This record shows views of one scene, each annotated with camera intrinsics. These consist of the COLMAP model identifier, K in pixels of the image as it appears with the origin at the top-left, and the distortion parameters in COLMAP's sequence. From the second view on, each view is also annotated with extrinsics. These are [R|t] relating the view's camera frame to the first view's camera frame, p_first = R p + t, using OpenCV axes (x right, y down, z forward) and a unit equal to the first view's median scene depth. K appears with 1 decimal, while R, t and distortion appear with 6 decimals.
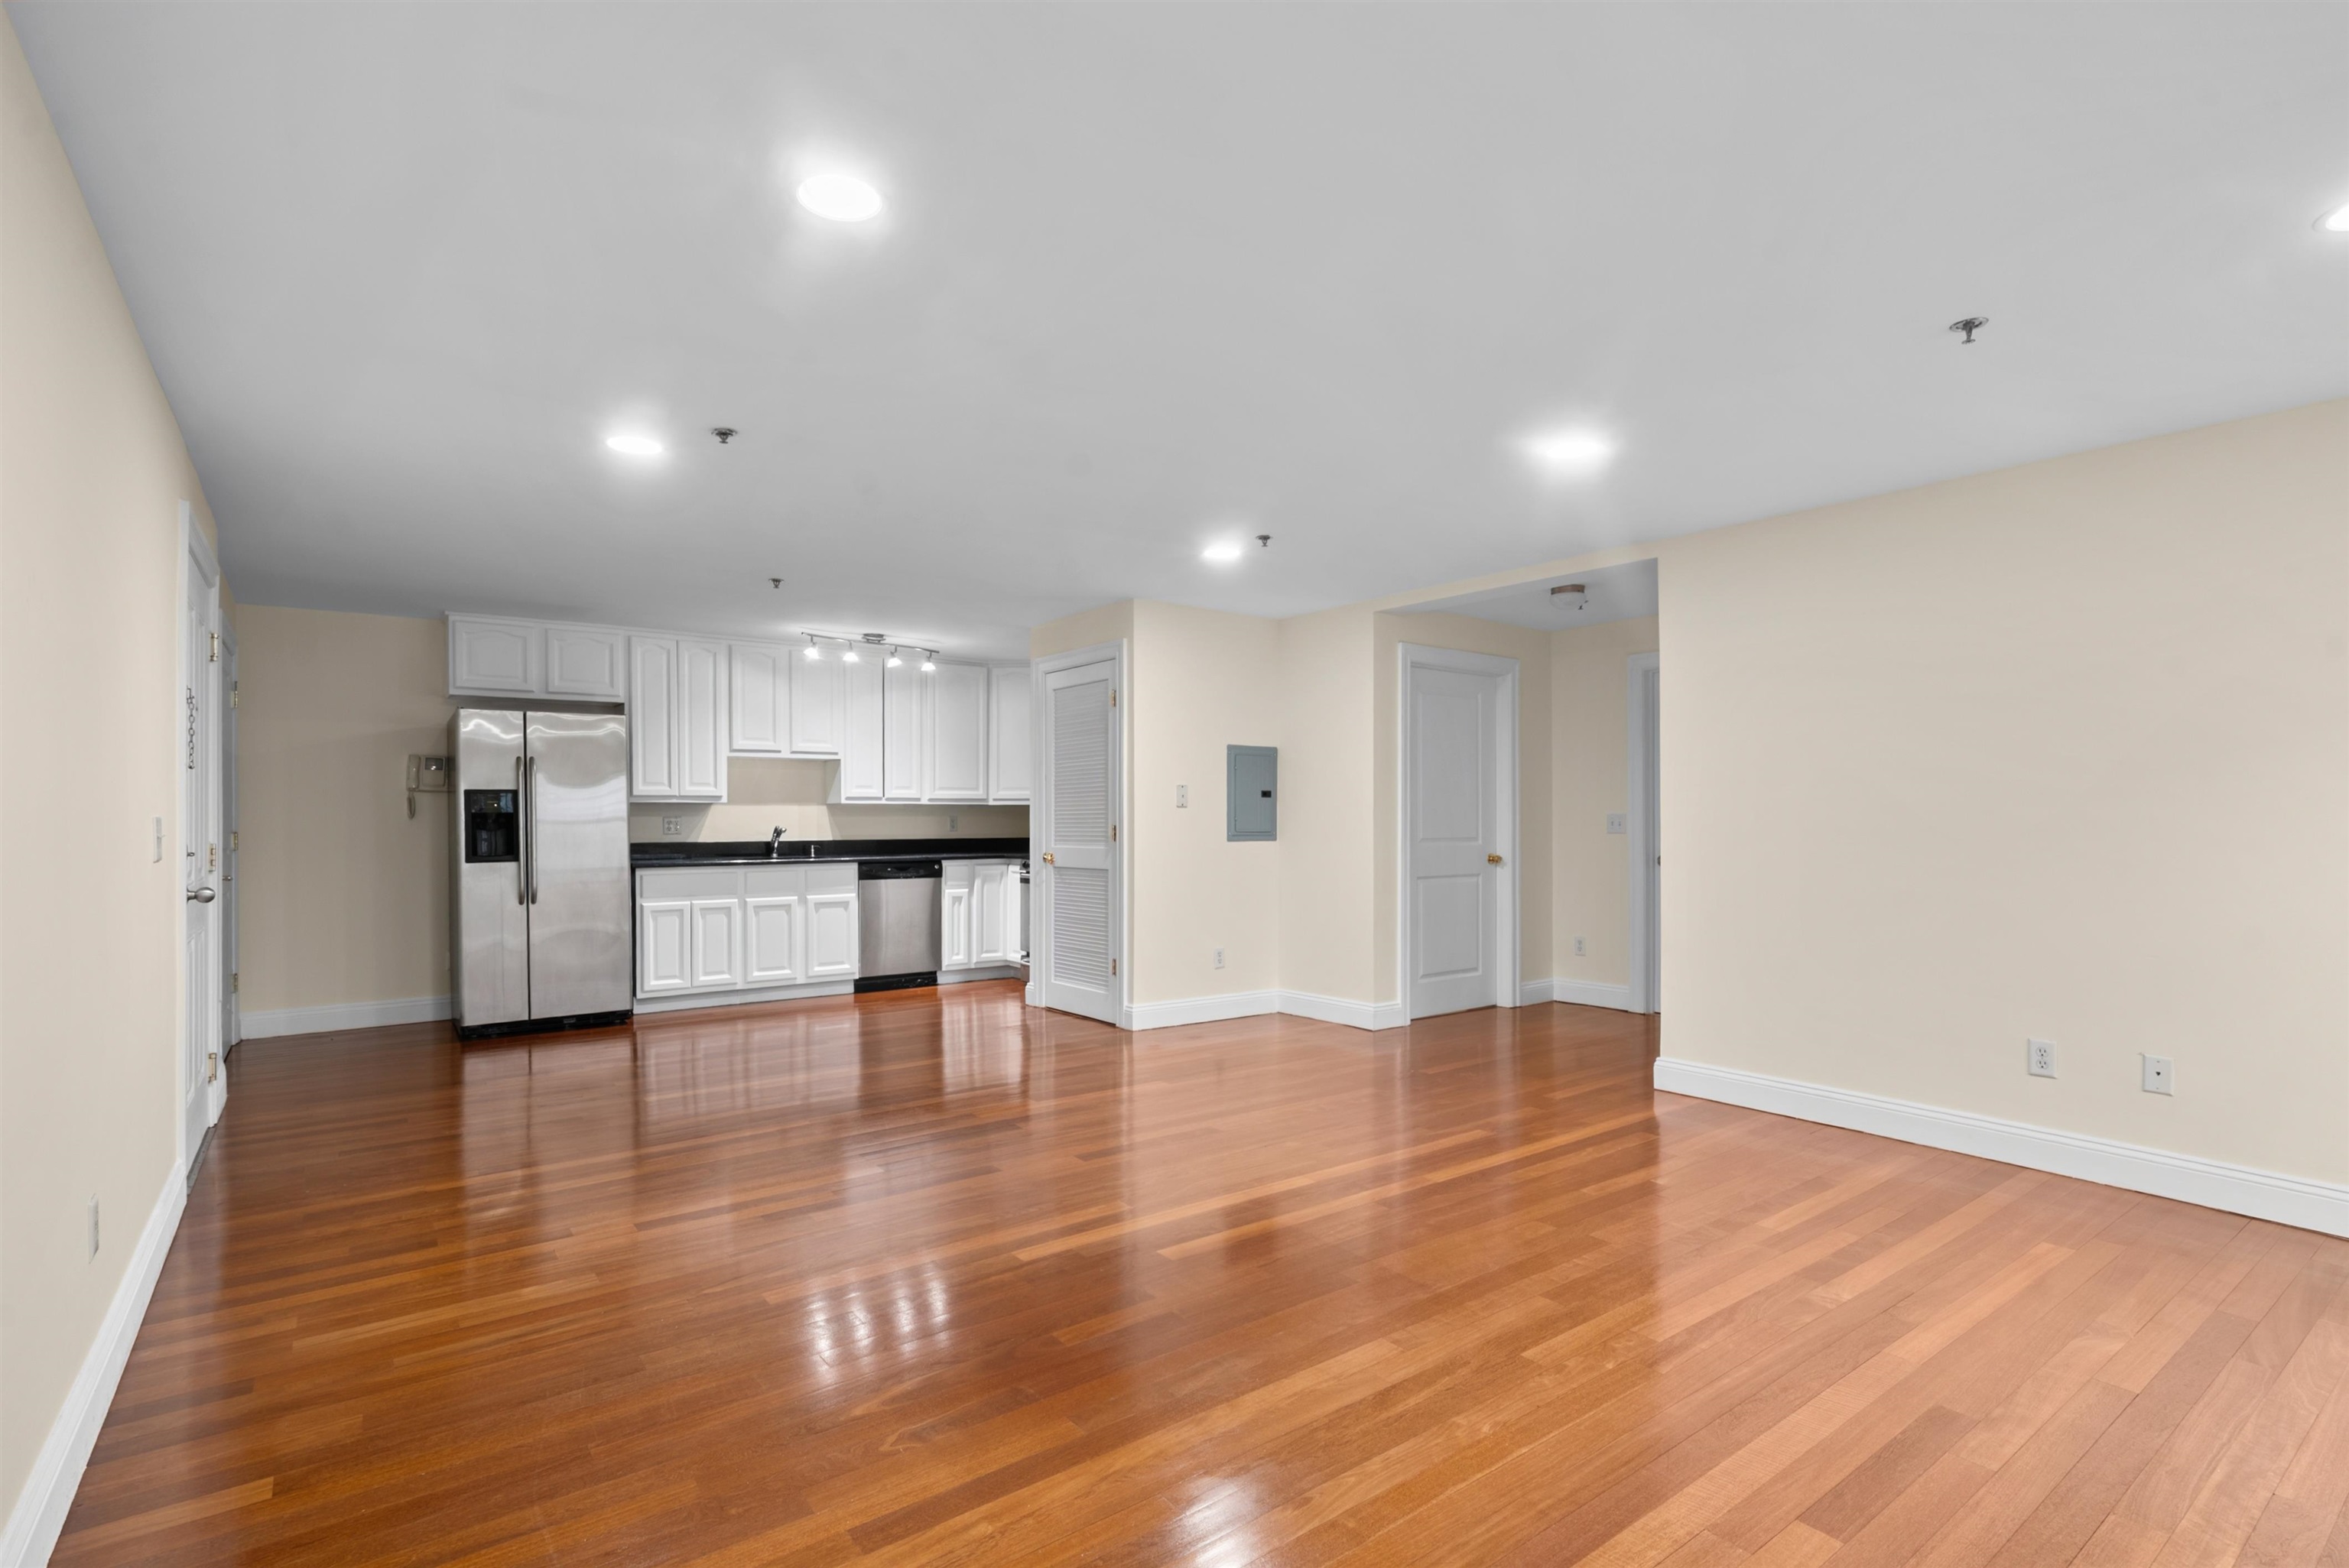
lens RADIAL K [[1103.6, 0, 1186.5], [0, 1103.6, 829.7], [0, 0, 1]] dist [0.001799, 0.000119]
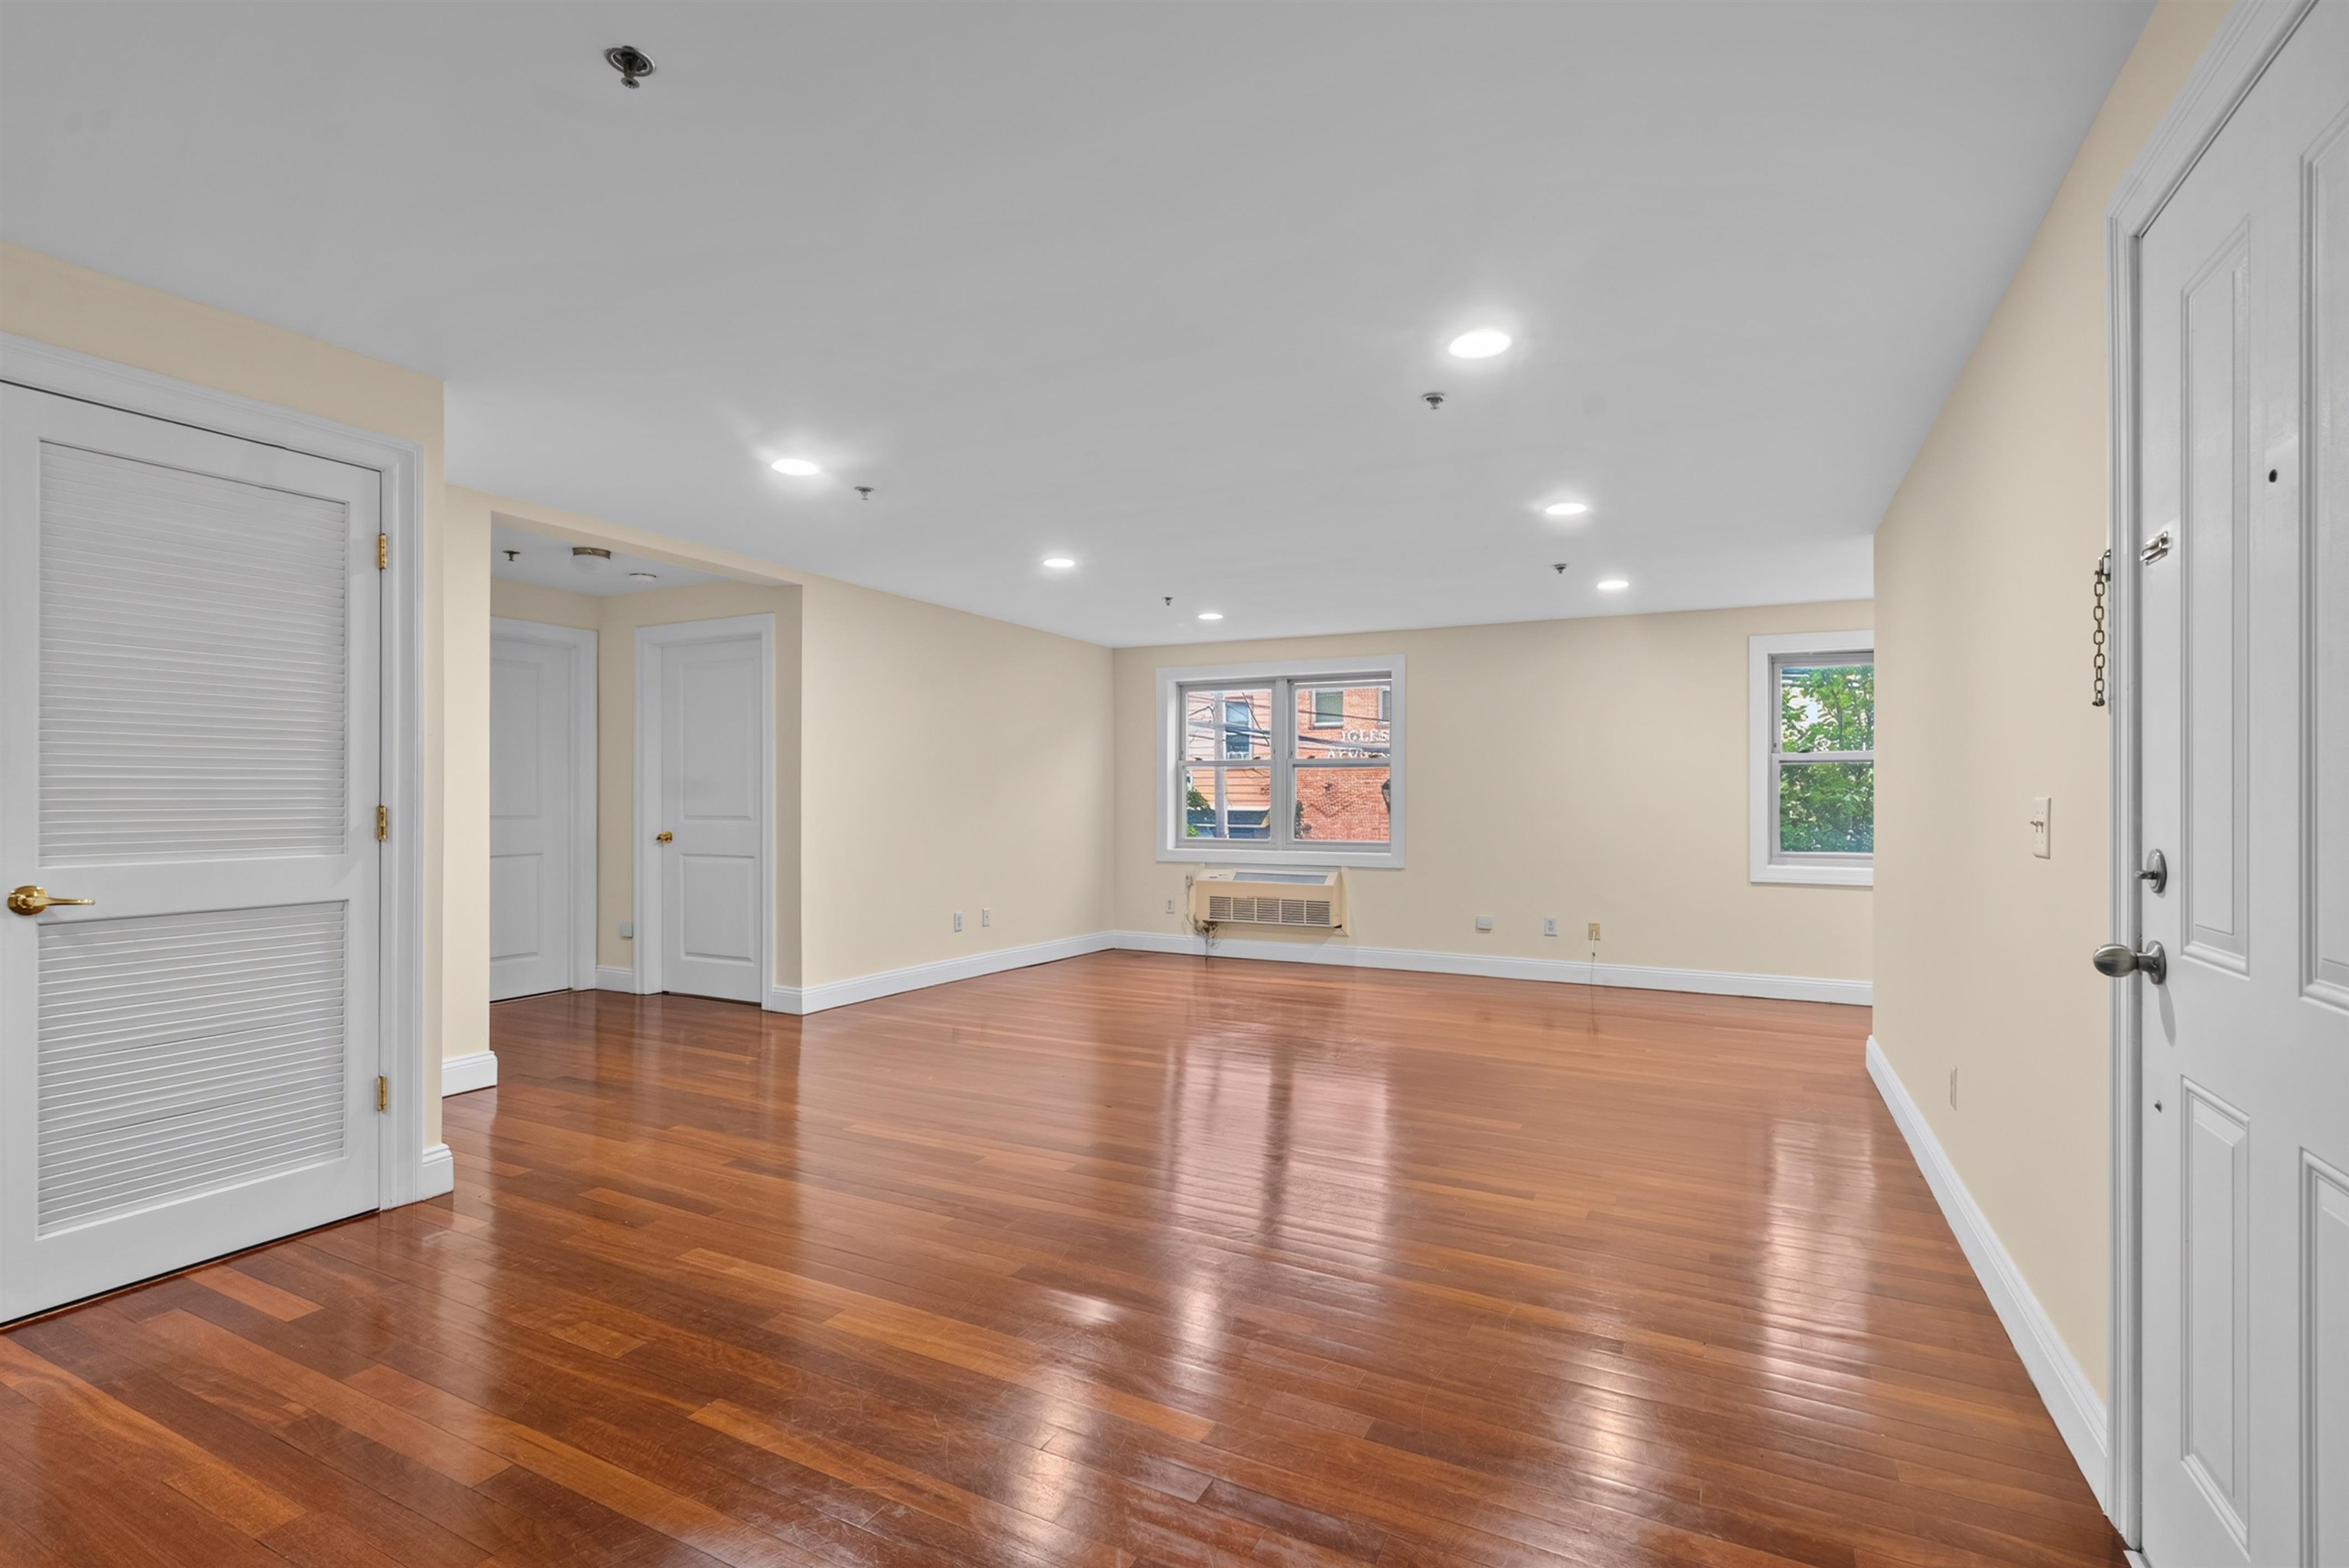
lens RADIAL K [[1103.6, 0, 1186.5], [0, 1103.6, 829.7], [0, 0, 1]] dist [0.001799, 0.000119]
pose [[-0.444531, -0.025294, 0.895406, -0.666342], [0.014524, 0.999266, 0.035438, -0.006307], [-0.895646, 0.028758, -0.443837, 0.893987]]
